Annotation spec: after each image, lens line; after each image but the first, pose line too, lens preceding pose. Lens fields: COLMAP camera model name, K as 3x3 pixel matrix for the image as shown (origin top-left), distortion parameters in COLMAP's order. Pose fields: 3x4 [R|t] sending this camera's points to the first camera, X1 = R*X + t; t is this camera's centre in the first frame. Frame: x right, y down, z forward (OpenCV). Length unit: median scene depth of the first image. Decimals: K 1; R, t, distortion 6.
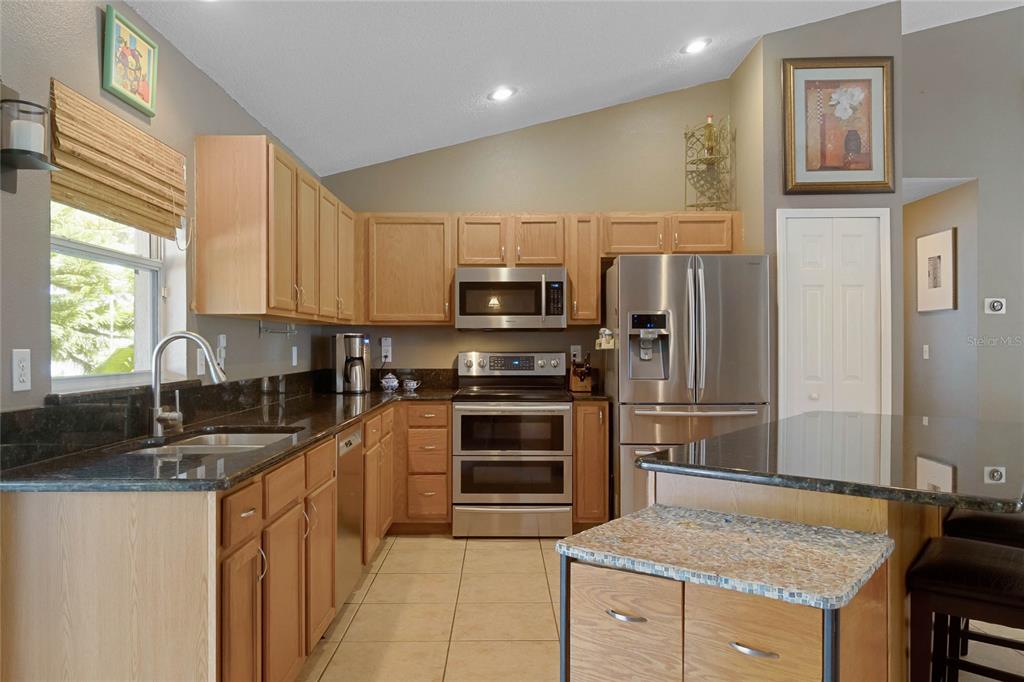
lens RADIAL K [[720.4, 0, 512.0], [0, 720.4, 341.0], [0, 0, 1]] dist [-0.004090, 0.000666]
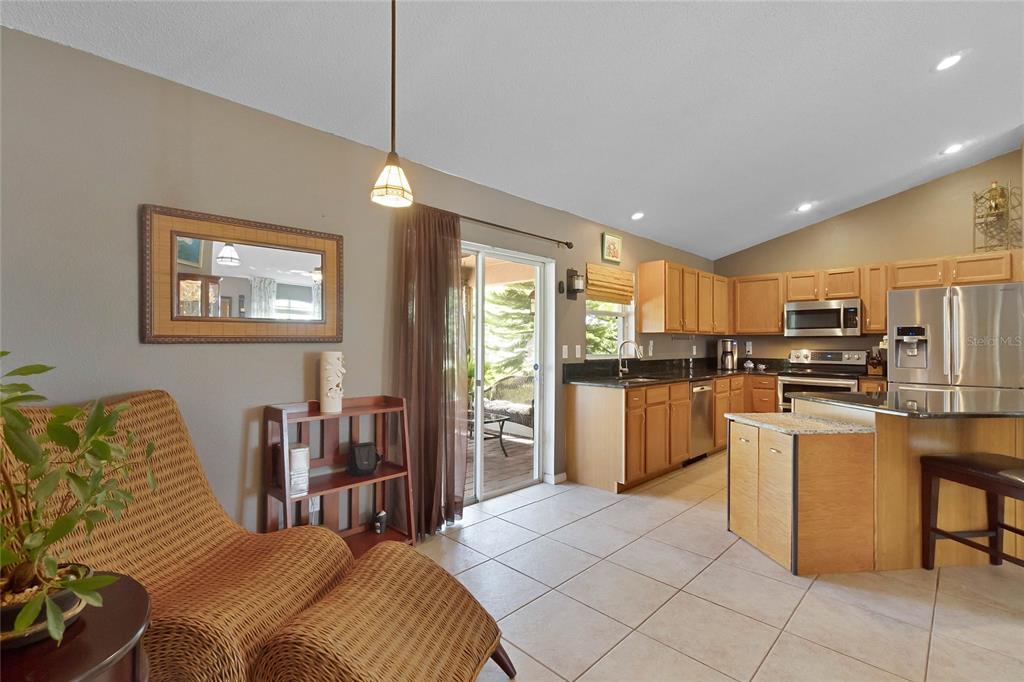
lens RADIAL K [[458.4, 0, 512.0], [0, 458.4, 341.0], [0, 0, 1]] dist [-0.000433, 0.000436]
pose [[0.702678, -0.001738, -0.711506, 0.282182], [-0.001241, 0.999993, -0.003668, -0.000774], [0.711507, 0.003460, 0.702671, -0.329056]]
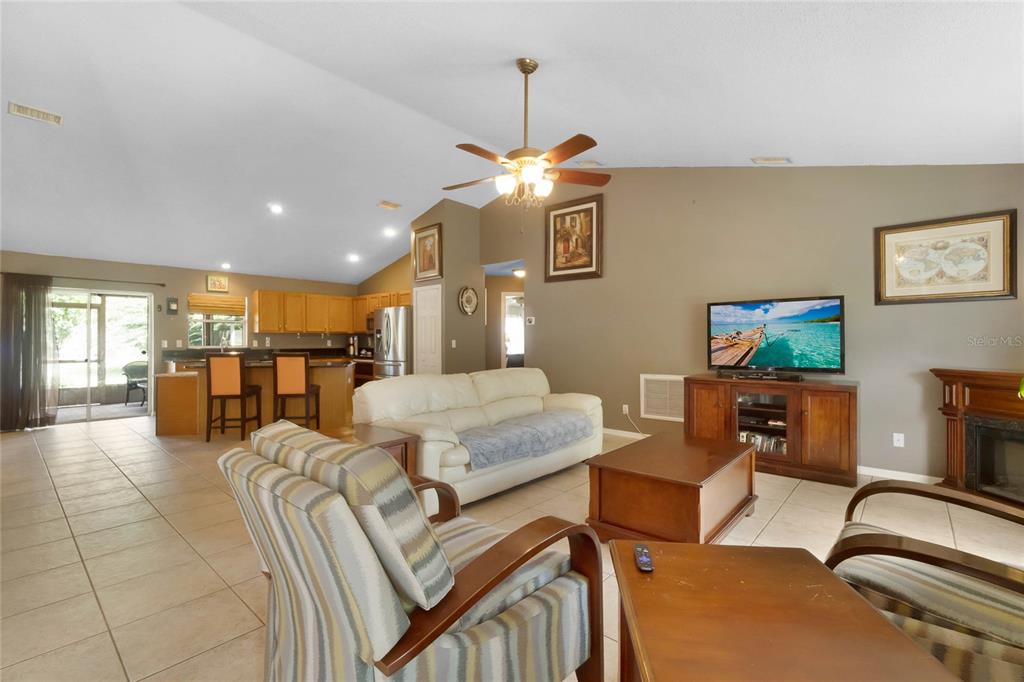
lens RADIAL K [[452.7, 0, 512.0], [0, 452.7, 341.0], [0, 0, 1]] dist [-0.000448, 0.000551]
pose [[0.746037, 0.001180, -0.665903, 1.736652], [0.003451, 0.999978, 0.005638, 0.002021], [0.665896, -0.006504, 0.746017, 0.005451]]
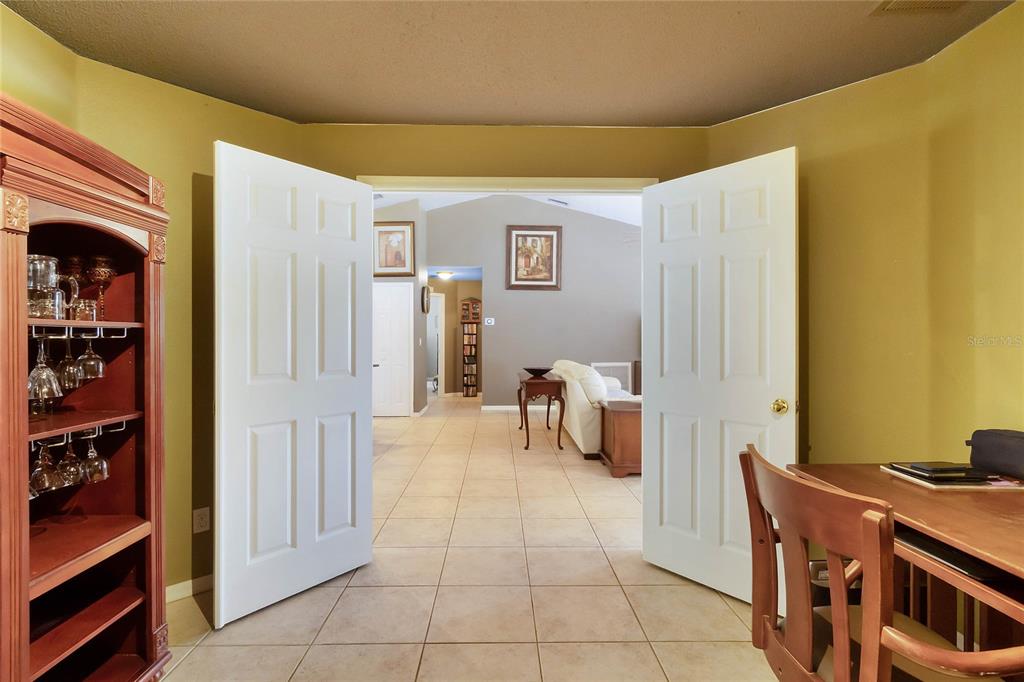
lens RADIAL K [[504.4, 0, 511.7], [0, 504.4, 340.3], [0, 0, 1]] dist [0.000515, 0.000391]
pose [[0.999848, 0.001475, 0.017348, 0.833280], [-0.001482, 0.999999, 0.000384, 0.013081], [-0.017348, -0.000410, 0.999849, -0.741391]]
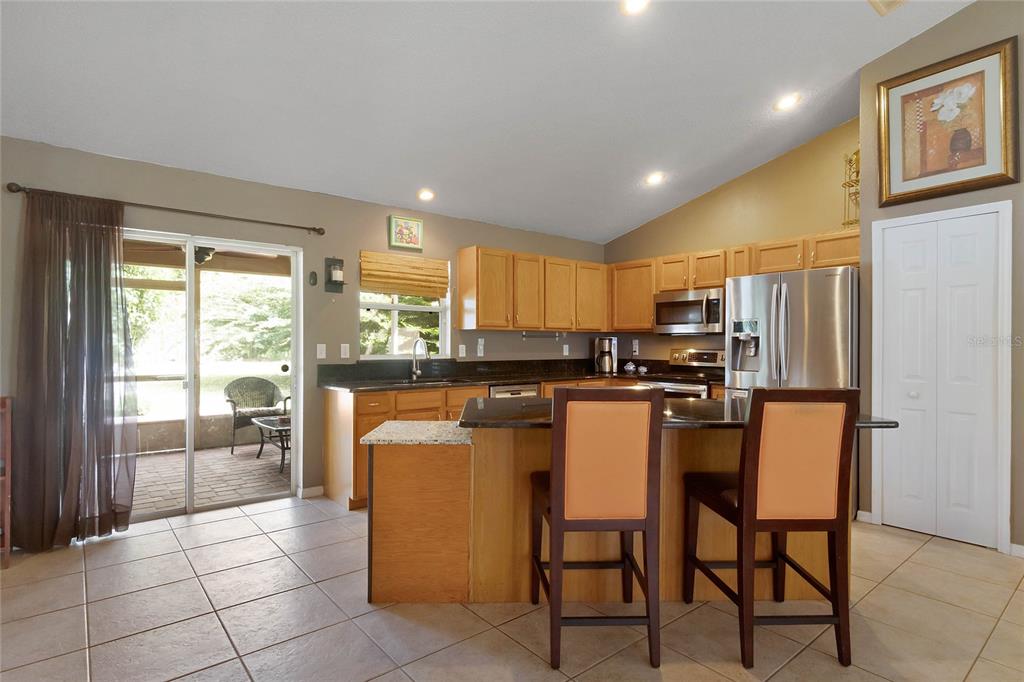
lens RADIAL K [[532.7, 0, 510.8], [0, 532.7, 346.6], [0, 0, 1]] dist [-0.001228, 0.001869]
pose [[0.628691, 0.007658, -0.777617, 0.655536], [-0.000527, 0.999955, 0.009422, -0.000106], [0.777655, -0.005514, 0.628667, 0.056059]]
